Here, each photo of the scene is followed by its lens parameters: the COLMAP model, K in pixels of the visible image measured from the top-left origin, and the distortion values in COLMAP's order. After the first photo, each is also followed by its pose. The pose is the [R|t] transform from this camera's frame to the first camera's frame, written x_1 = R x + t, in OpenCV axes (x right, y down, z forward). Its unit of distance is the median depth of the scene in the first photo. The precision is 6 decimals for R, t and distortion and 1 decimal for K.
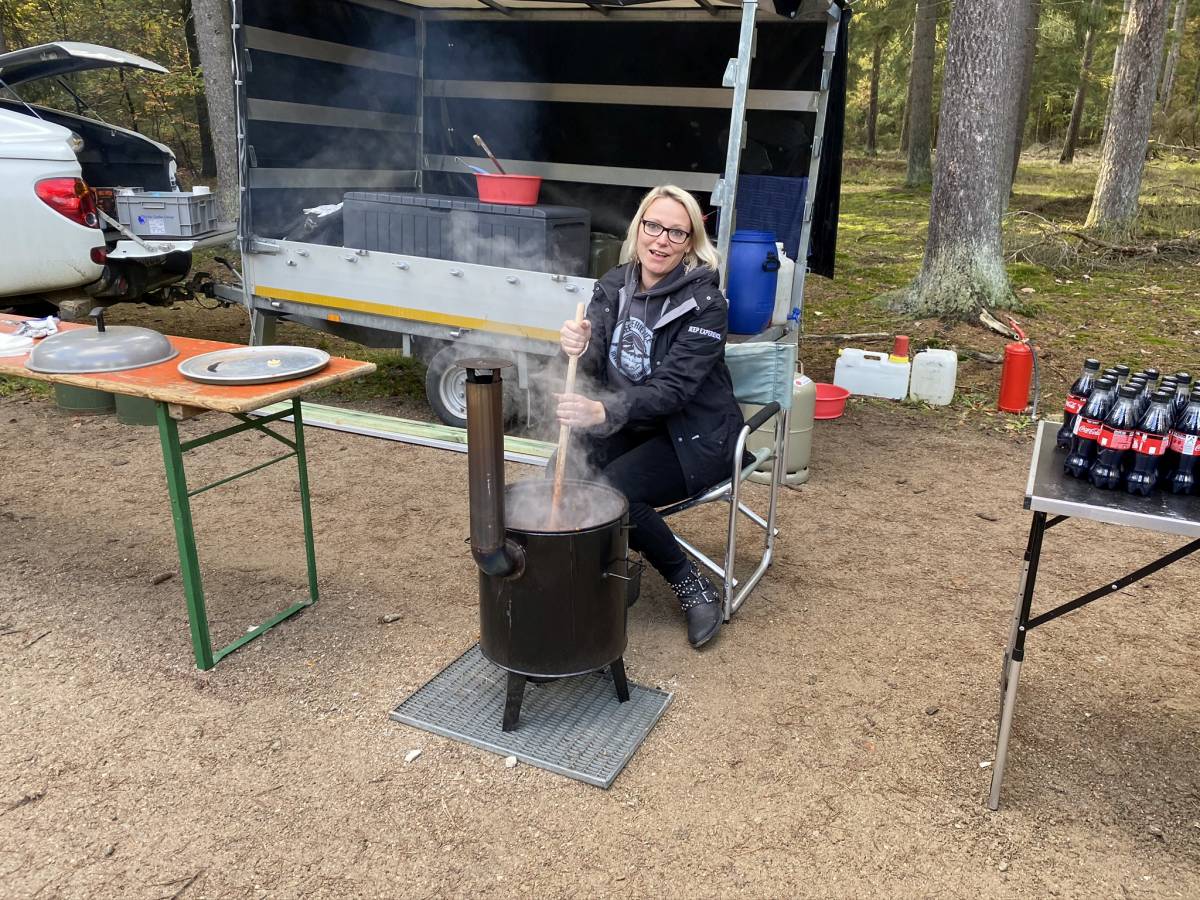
lens RADIAL K [[931.7, 0, 609.8], [0, 931.7, 441.6], [0, 0, 1]] dist [0.038582, -0.023896]
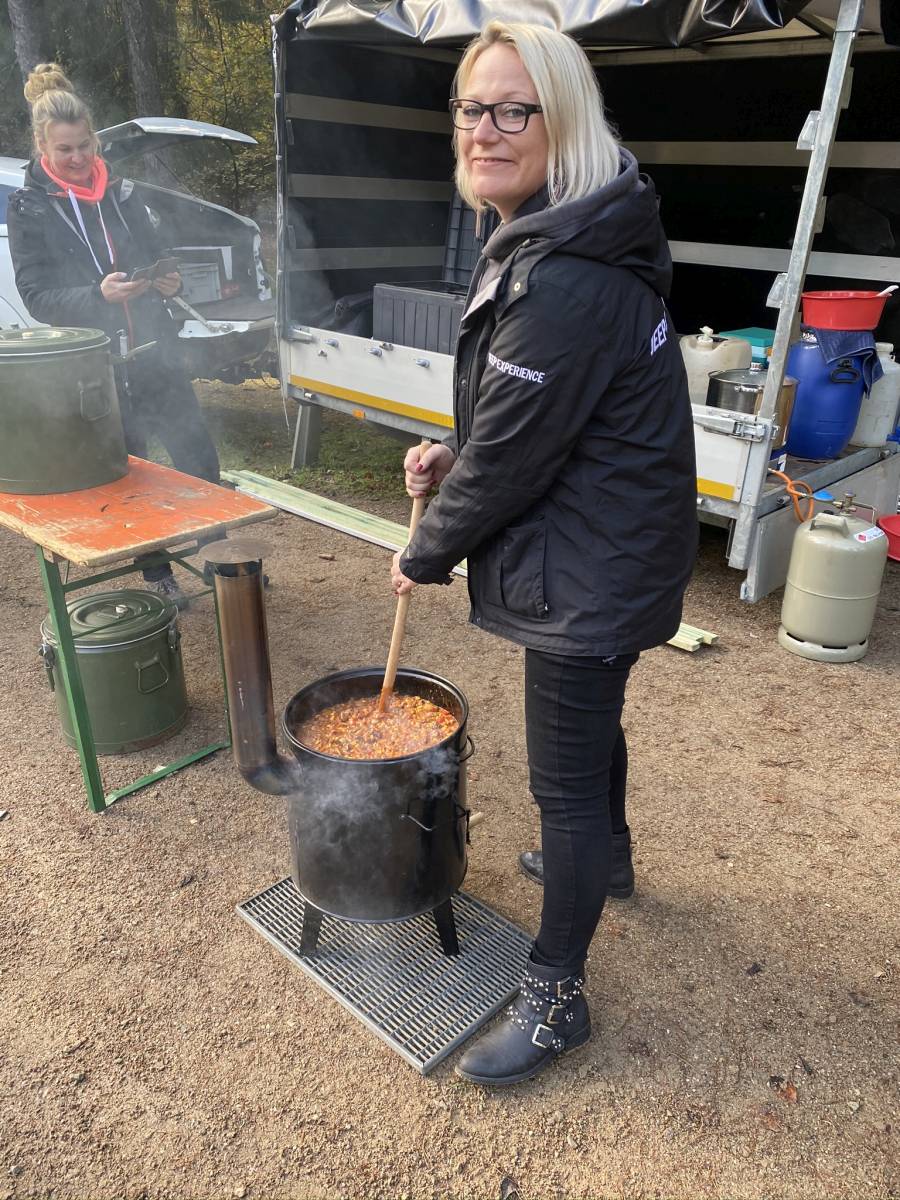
lens RADIAL K [[931.7, 0, 443.8], [0, 931.7, 602.0], [0, 0, 1]] dist [0.038582, -0.023896]
pose [[0.946988, 0.113811, -0.300434, 0.097180], [-0.082040, 0.989812, 0.116365, -0.062583], [0.310617, -0.085549, 0.946678, 0.117966]]
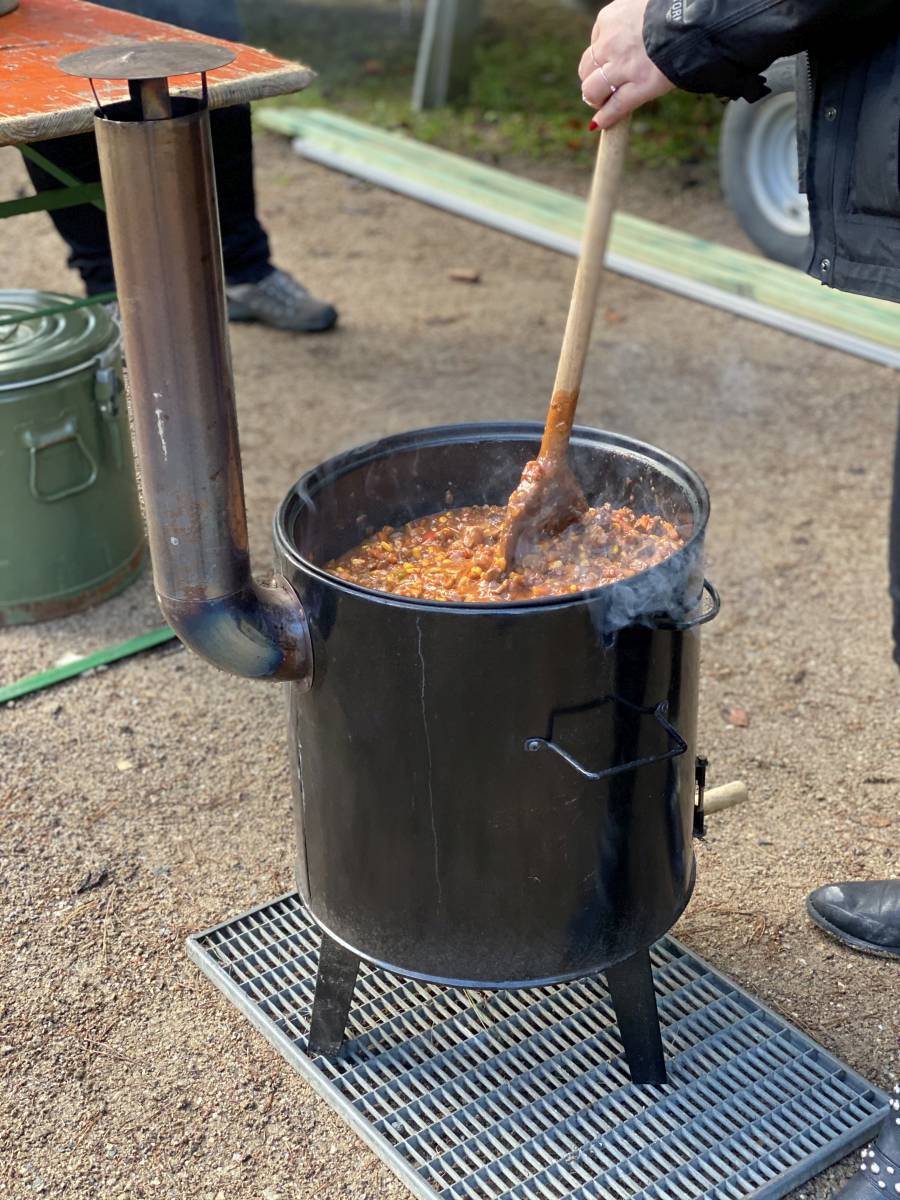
lens RADIAL K [[1807.6, 0, 451.9], [0, 1807.6, 589.0], [0, 0, 1]] dist [0.148476, 0.000000]
pose [[0.882528, 0.180398, -0.434282, 0.096014], [-0.100628, 0.974547, 0.200329, -0.017829], [0.459367, -0.133095, 0.878218, 0.186530]]
